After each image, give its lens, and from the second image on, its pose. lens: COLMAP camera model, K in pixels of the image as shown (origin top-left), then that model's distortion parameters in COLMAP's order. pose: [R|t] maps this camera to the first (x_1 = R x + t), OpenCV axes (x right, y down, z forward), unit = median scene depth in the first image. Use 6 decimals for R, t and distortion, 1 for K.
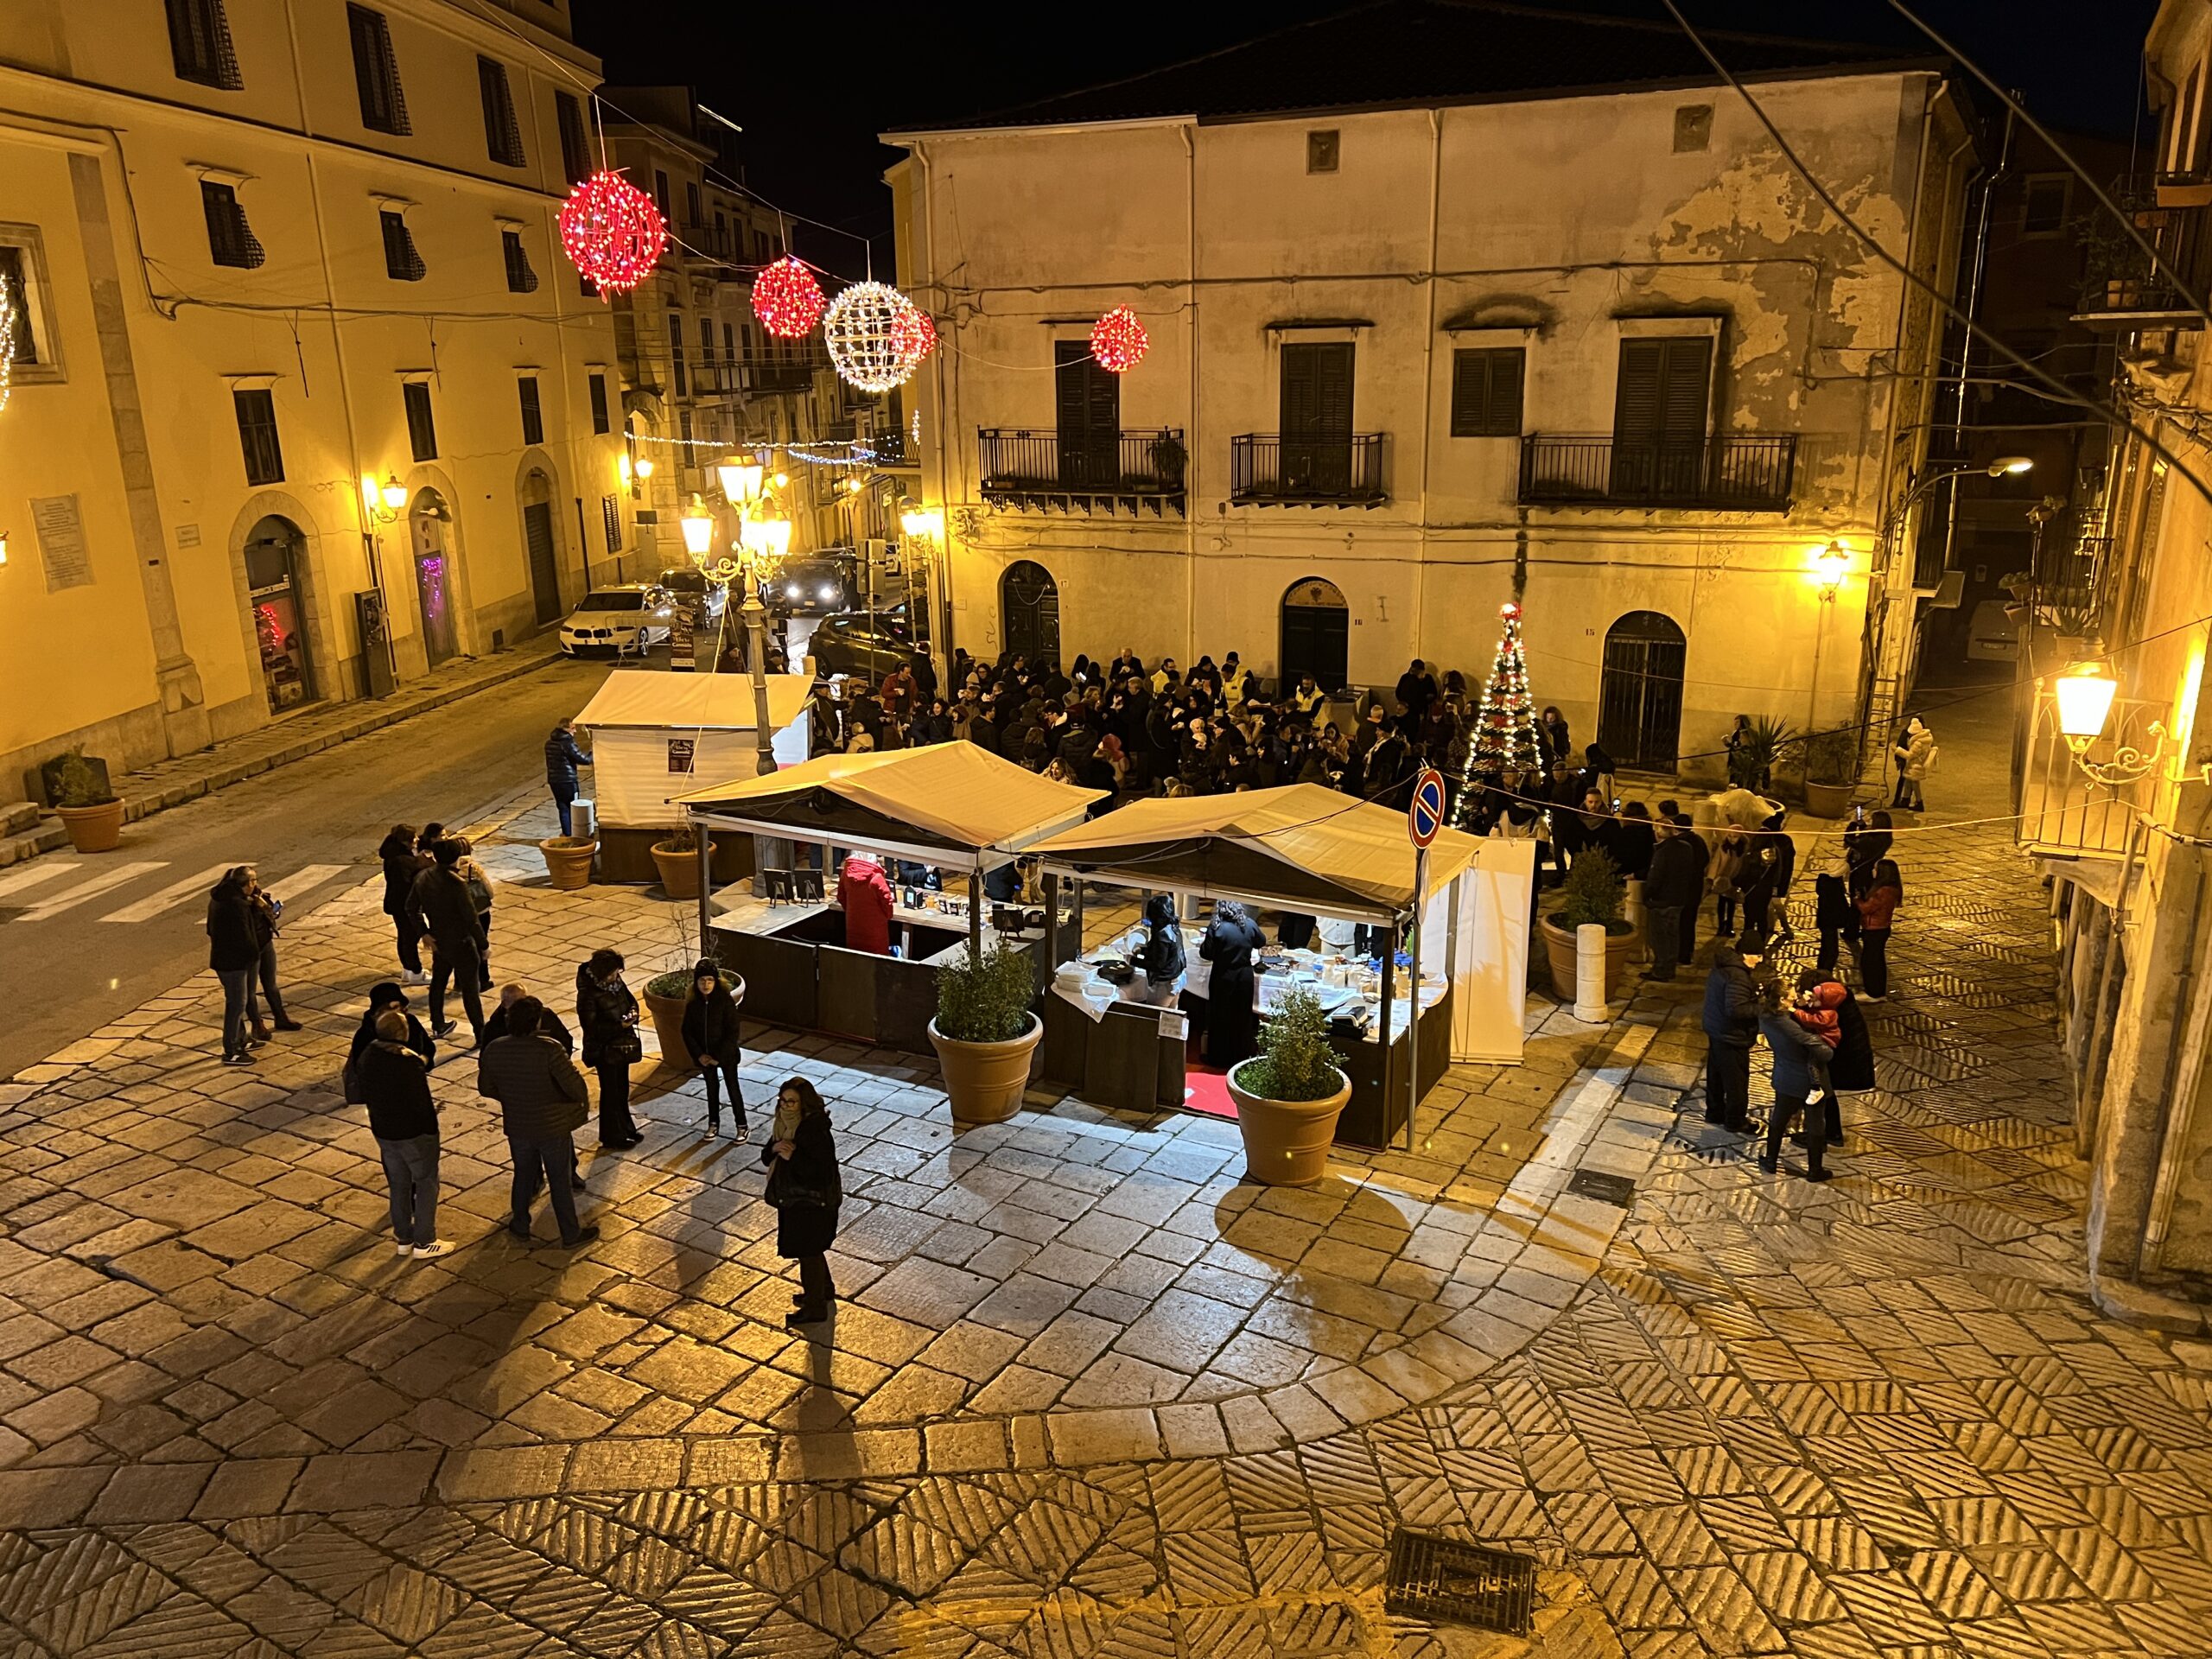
lens RADIAL K [[1657.9, 0, 1121.5], [0, 1657.9, 834.9], [0, 0, 1]] dist [0.054484, -0.056067]
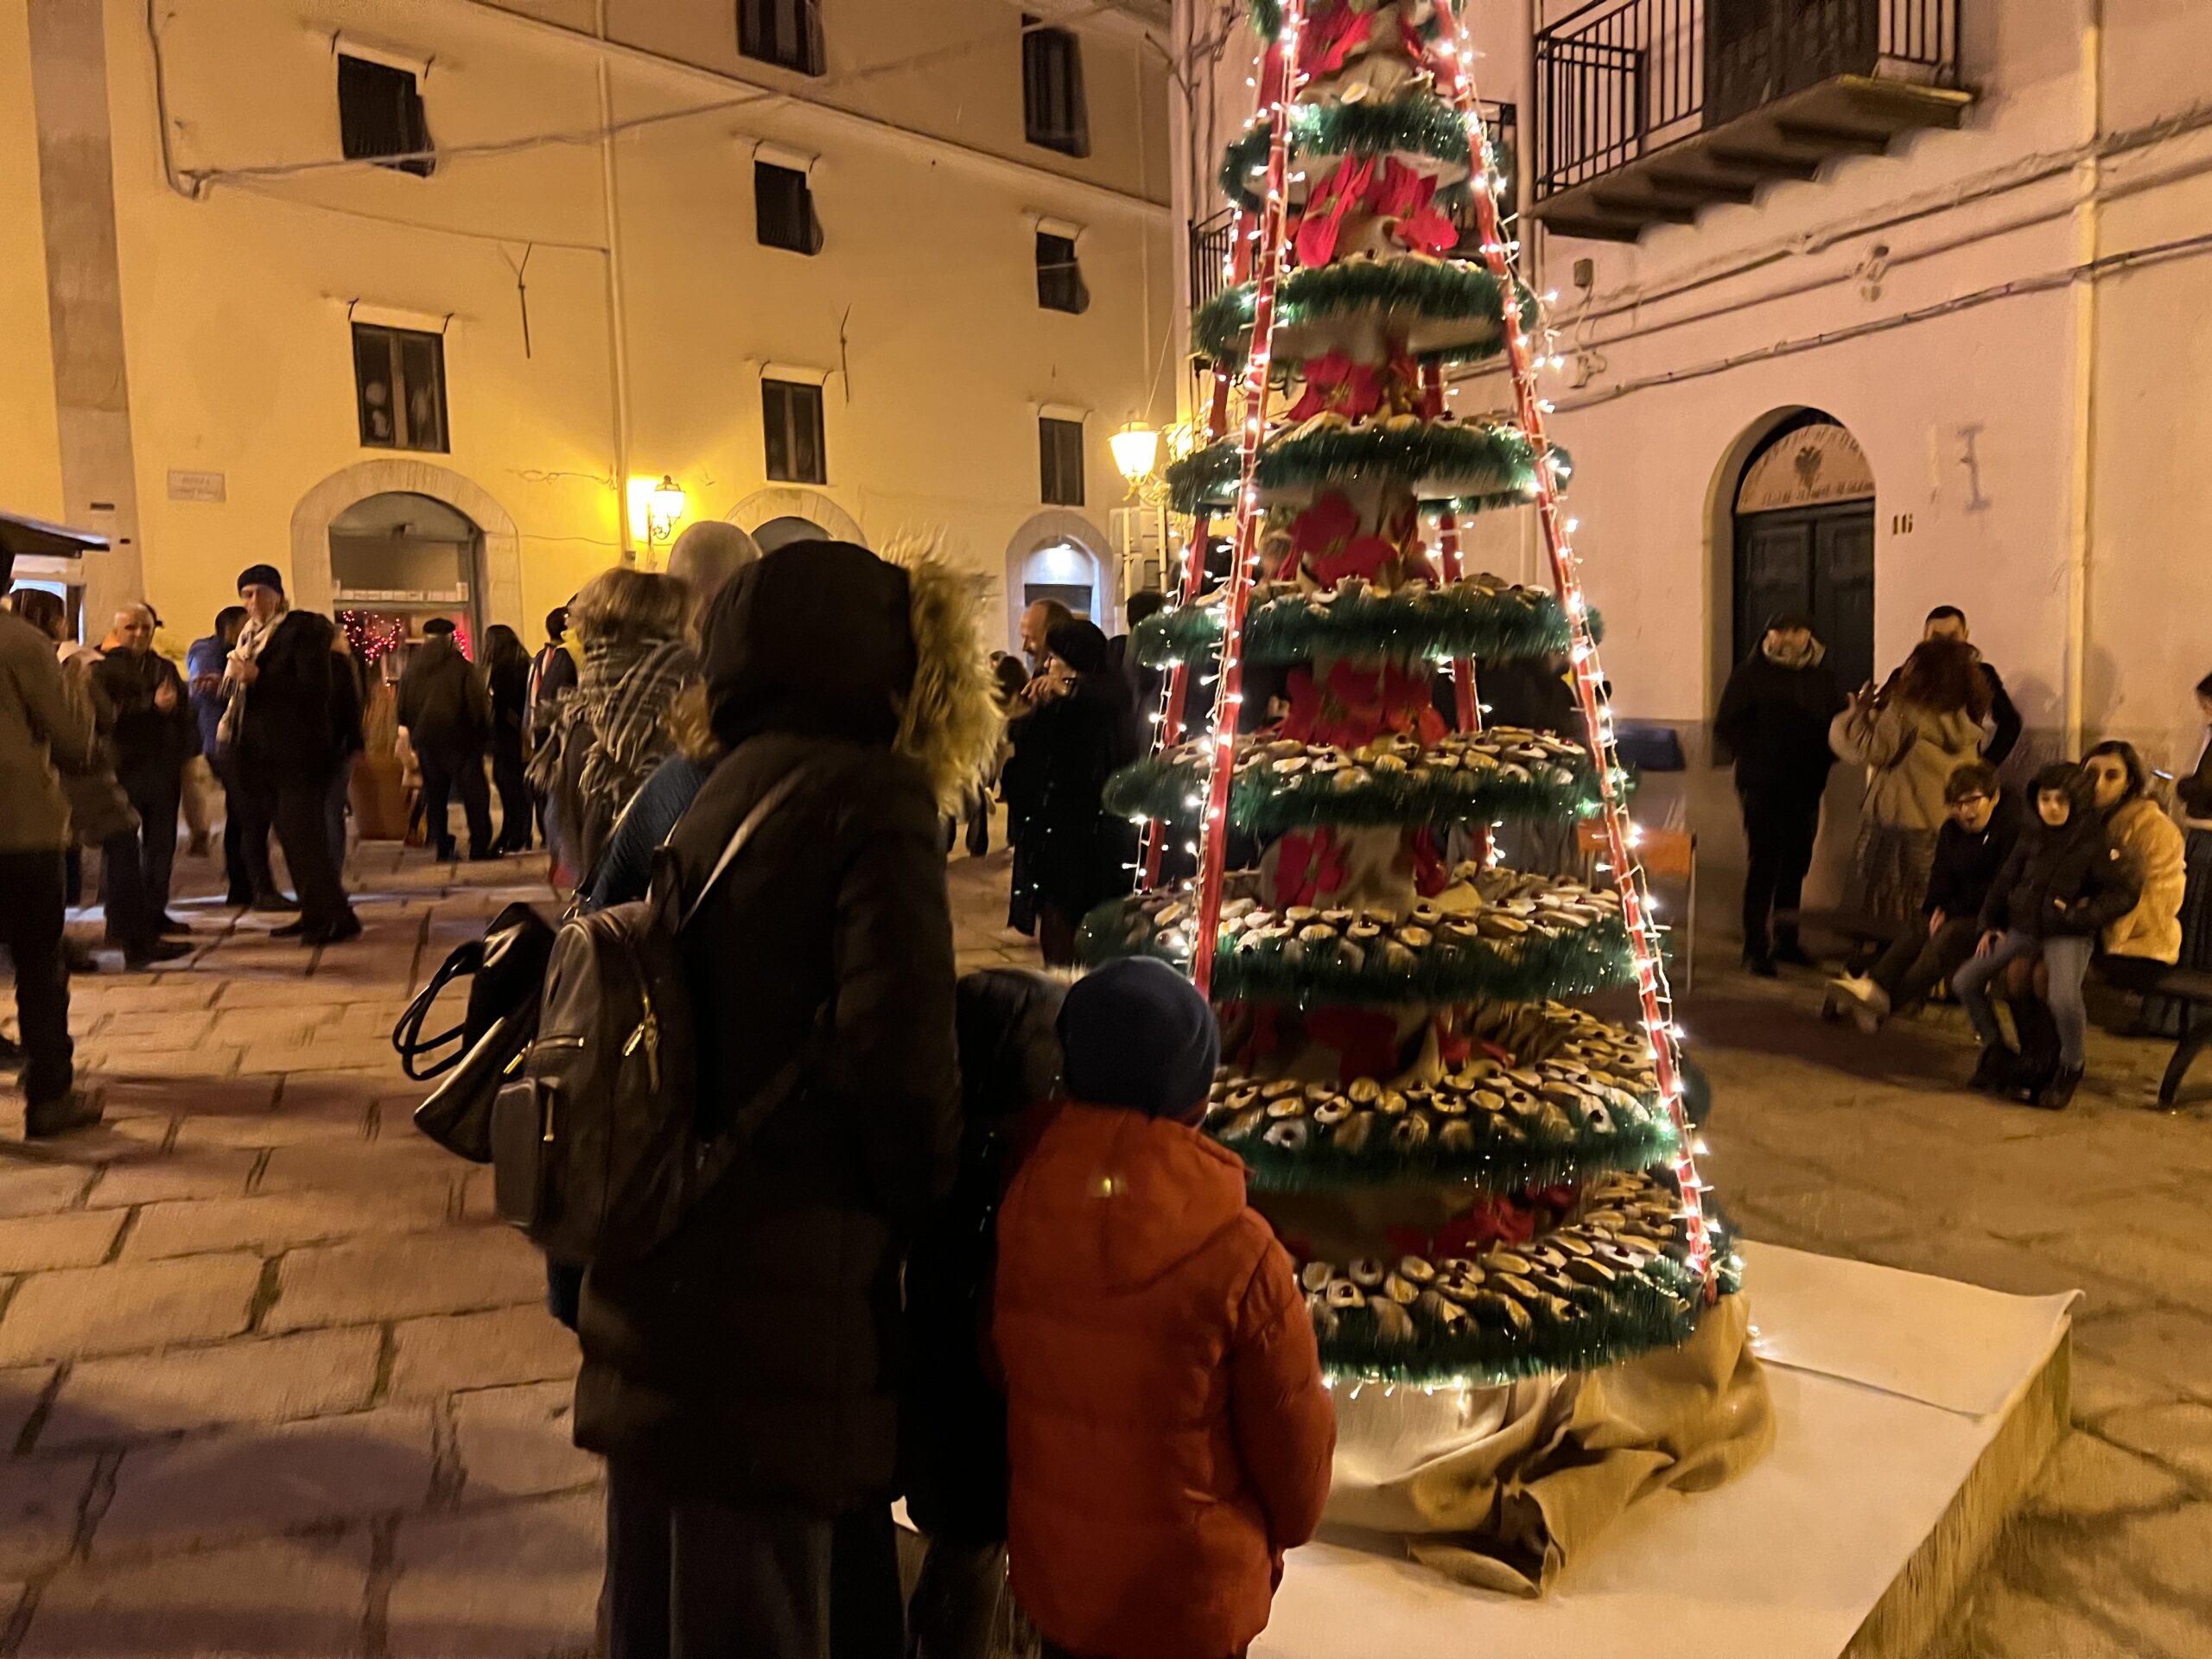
lens RADIAL K [[1657.9, 0, 1123.6], [0, 1657.9, 810.4], [0, 0, 1]] dist [0.054484, -0.056067]
pose [[0.774577, 0.049411, -0.630546, 0.302151], [-0.160676, 0.979610, -0.120614, -0.016034], [0.611730, 0.194739, 0.766723, 0.884216]]
